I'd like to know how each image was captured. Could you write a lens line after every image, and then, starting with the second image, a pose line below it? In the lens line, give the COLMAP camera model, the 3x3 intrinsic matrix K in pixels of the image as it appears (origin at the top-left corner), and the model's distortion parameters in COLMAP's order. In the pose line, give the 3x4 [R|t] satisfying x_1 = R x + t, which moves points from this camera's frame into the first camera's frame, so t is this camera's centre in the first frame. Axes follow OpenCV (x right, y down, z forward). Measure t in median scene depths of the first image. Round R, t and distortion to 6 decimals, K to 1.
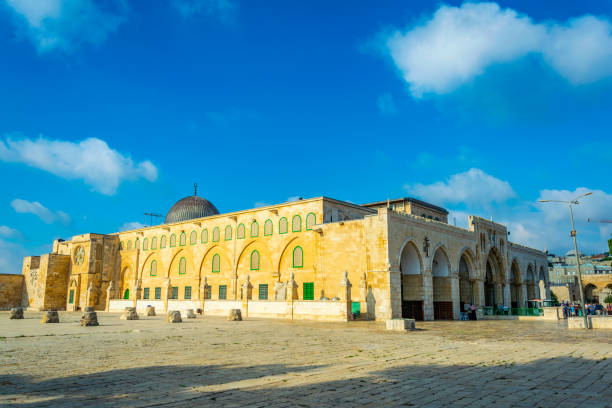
lens RADIAL K [[475.8, 0, 306.1], [0, 475.8, 193.7], [0, 0, 1]] dist [-0.021856, -0.000844]
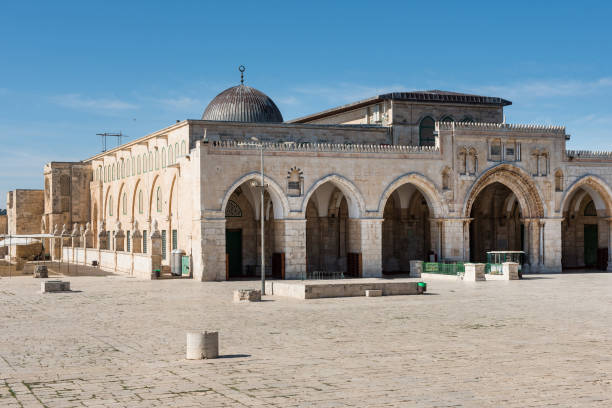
lens RADIAL K [[915.9, 0, 306.0], [0, 915.9, 204.0], [0, 0, 1]] dist [0.132243, -0.006290]
pose [[0.897695, -0.022126, -0.440061, 0.758219], [0.107967, 0.979337, 0.171005, -0.082422], [0.427184, -0.201022, 0.881535, -0.219155]]
